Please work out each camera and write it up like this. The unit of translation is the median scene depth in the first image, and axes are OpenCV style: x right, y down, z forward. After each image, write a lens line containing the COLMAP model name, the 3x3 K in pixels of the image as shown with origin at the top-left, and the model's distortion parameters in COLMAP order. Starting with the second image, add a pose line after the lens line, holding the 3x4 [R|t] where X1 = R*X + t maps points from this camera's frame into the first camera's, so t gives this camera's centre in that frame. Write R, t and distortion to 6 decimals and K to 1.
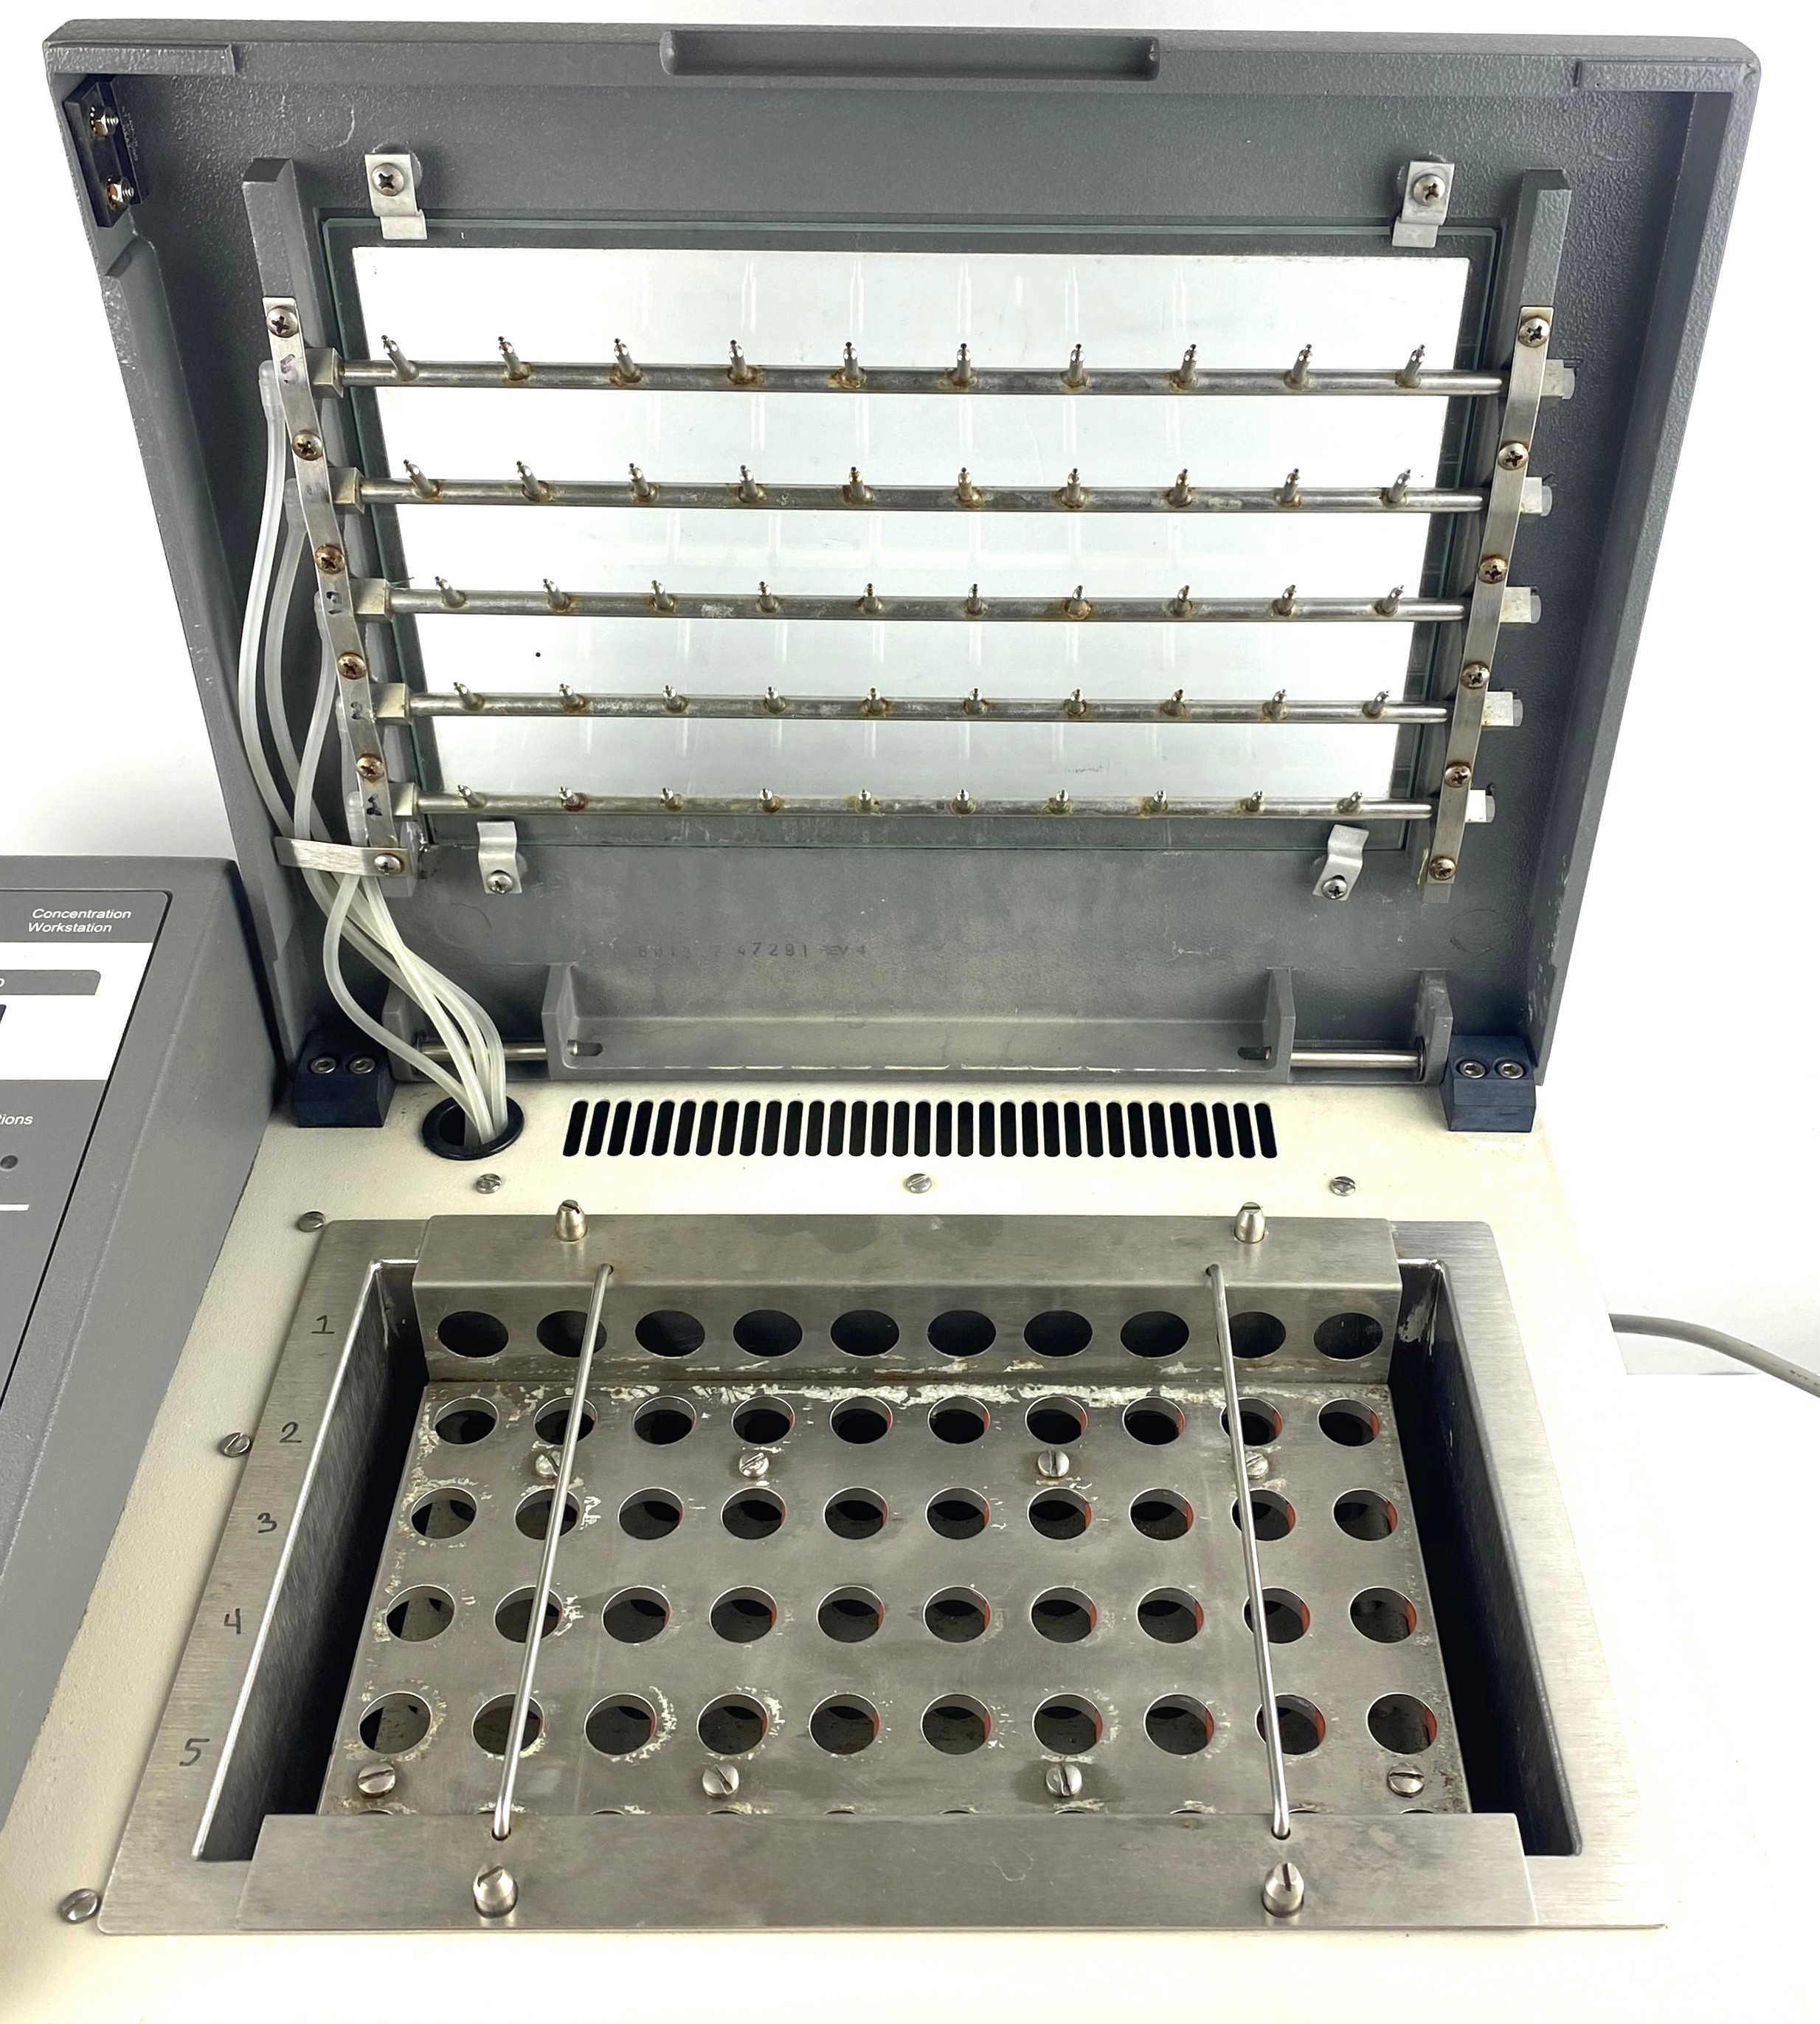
lens RADIAL K [[2128.0, 0, 1005.5], [0, 2128.0, 1009.8], [0, 0, 1]] dist [0.169059, -0.514476]
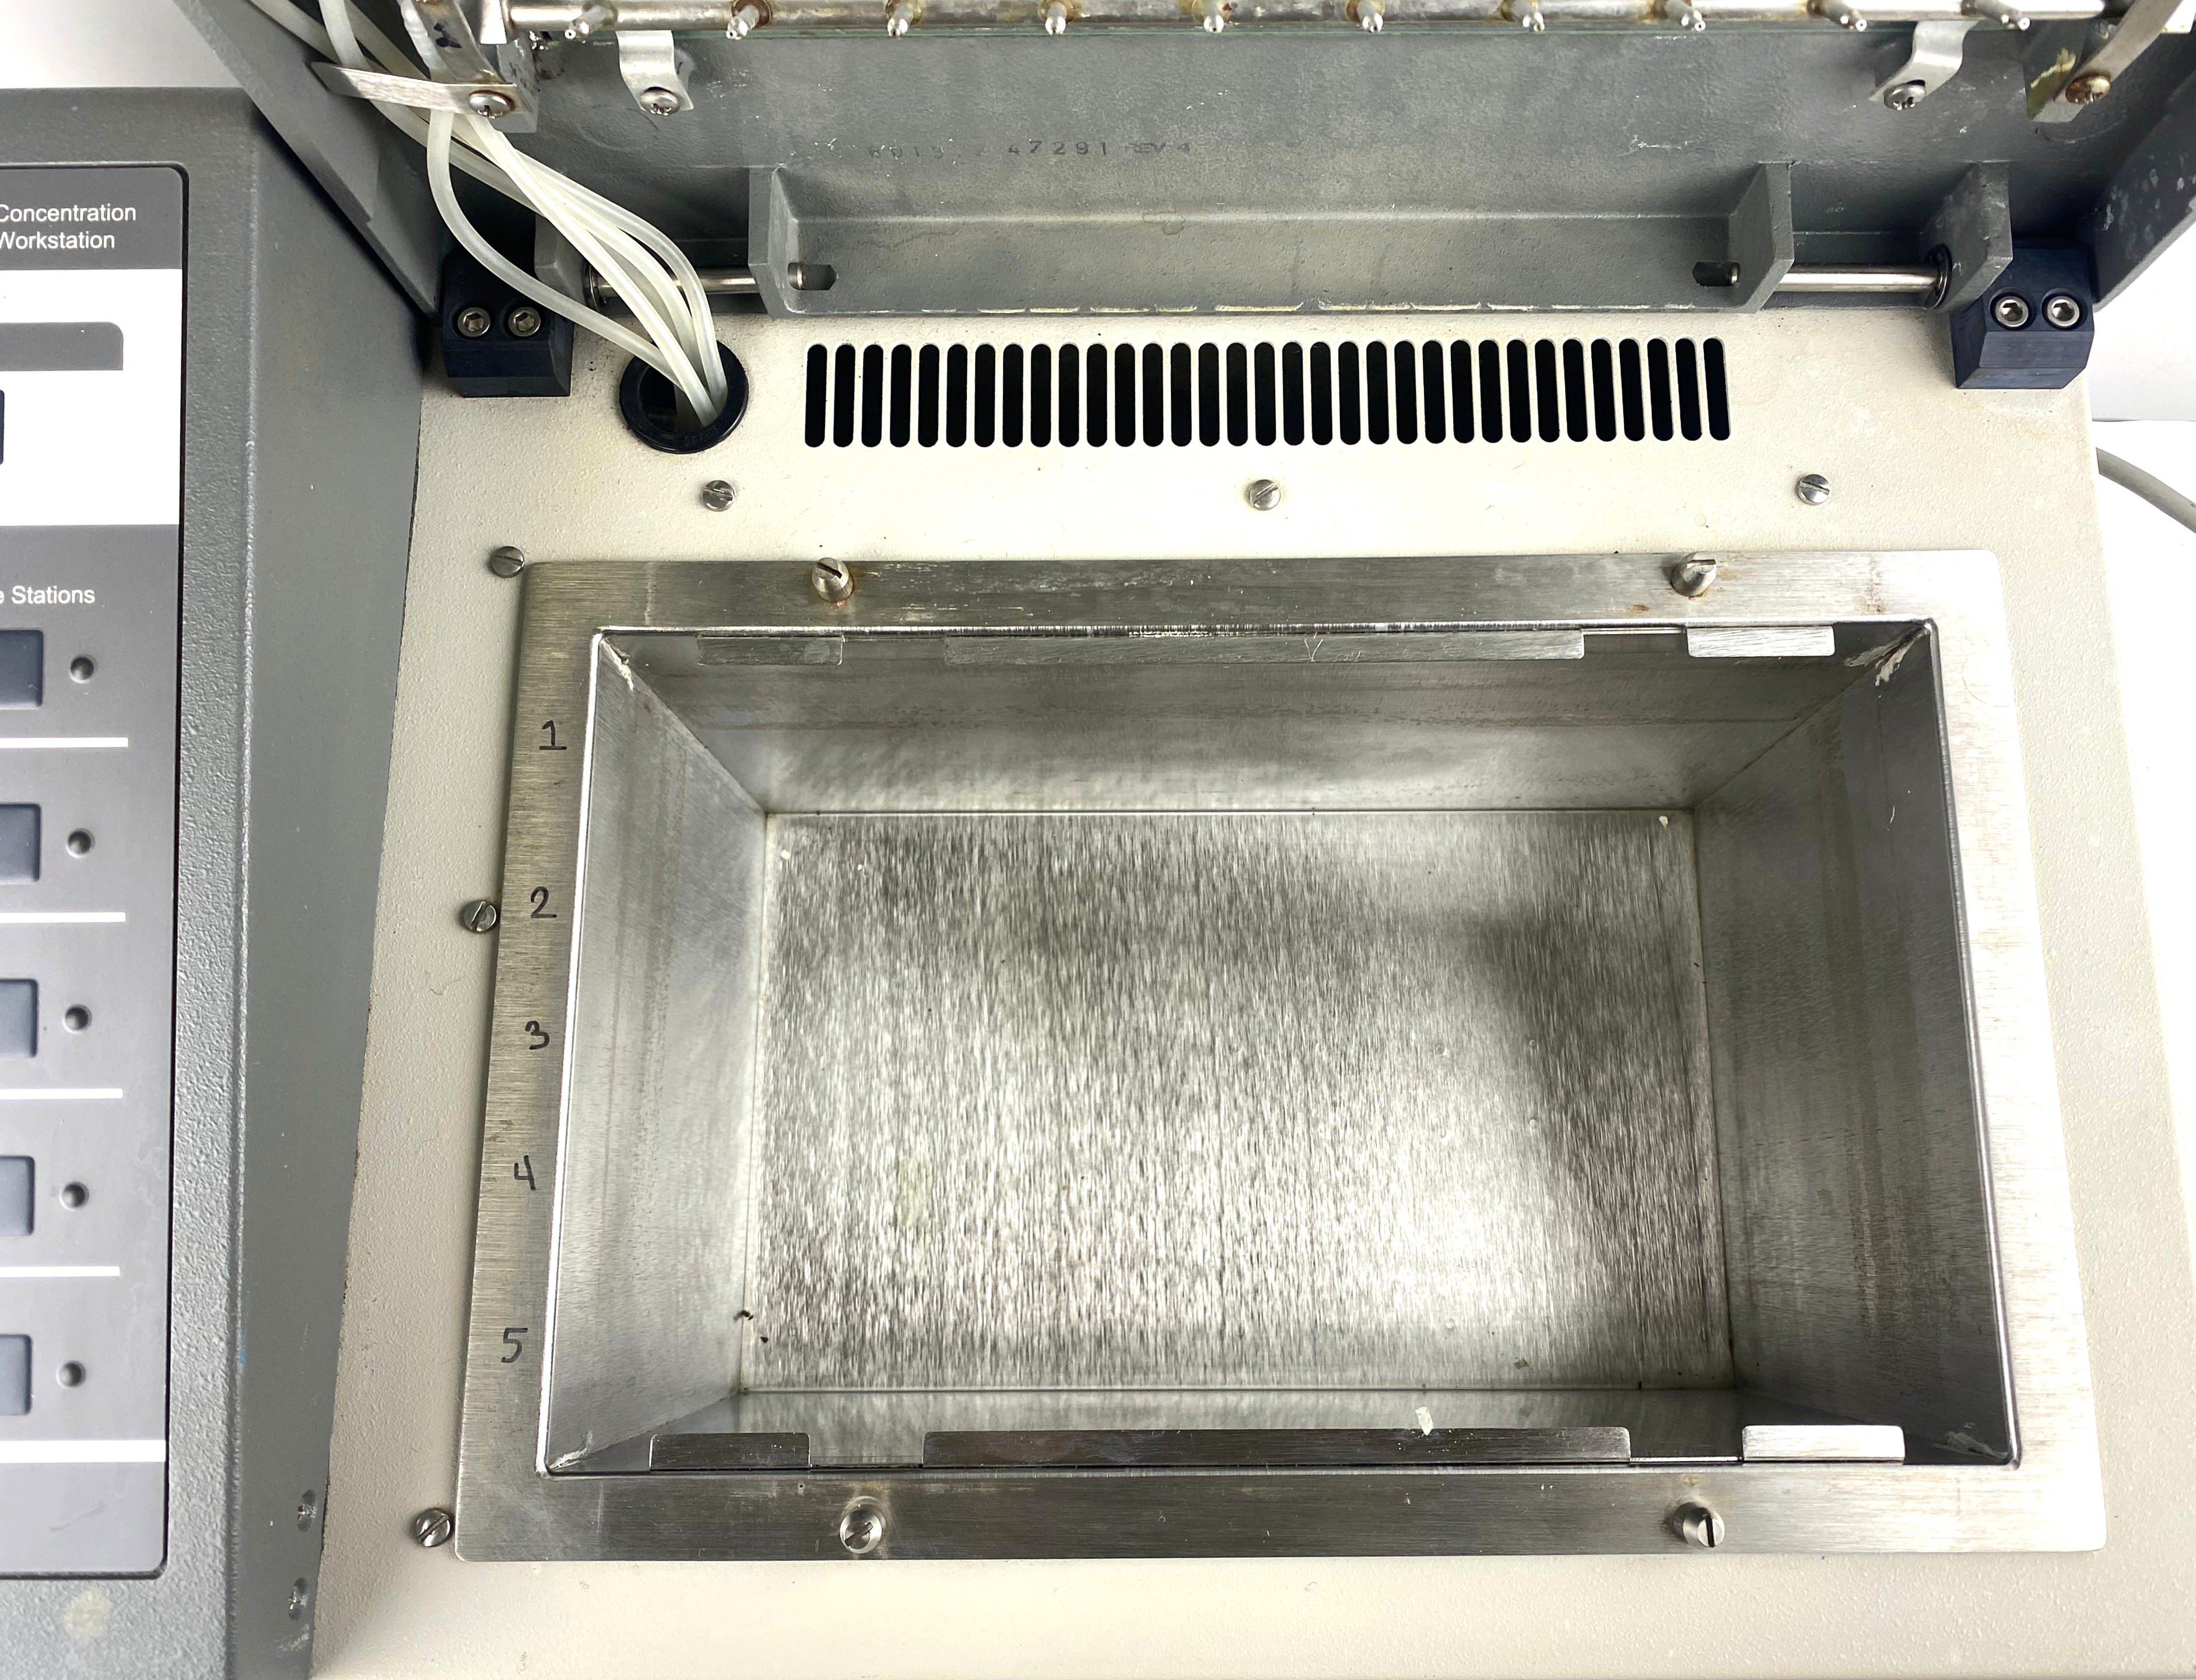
lens RADIAL K [[1765.6, 0, 1160.1], [0, 1765.6, 846.0], [0, 0, 1]] dist [0.094580, -0.177467]
pose [[0.999835, 0.002742, -0.017968, -0.064420], [0.009064, 0.781640, 0.623664, -0.214459], [0.015755, -0.623724, 0.781486, 0.397538]]
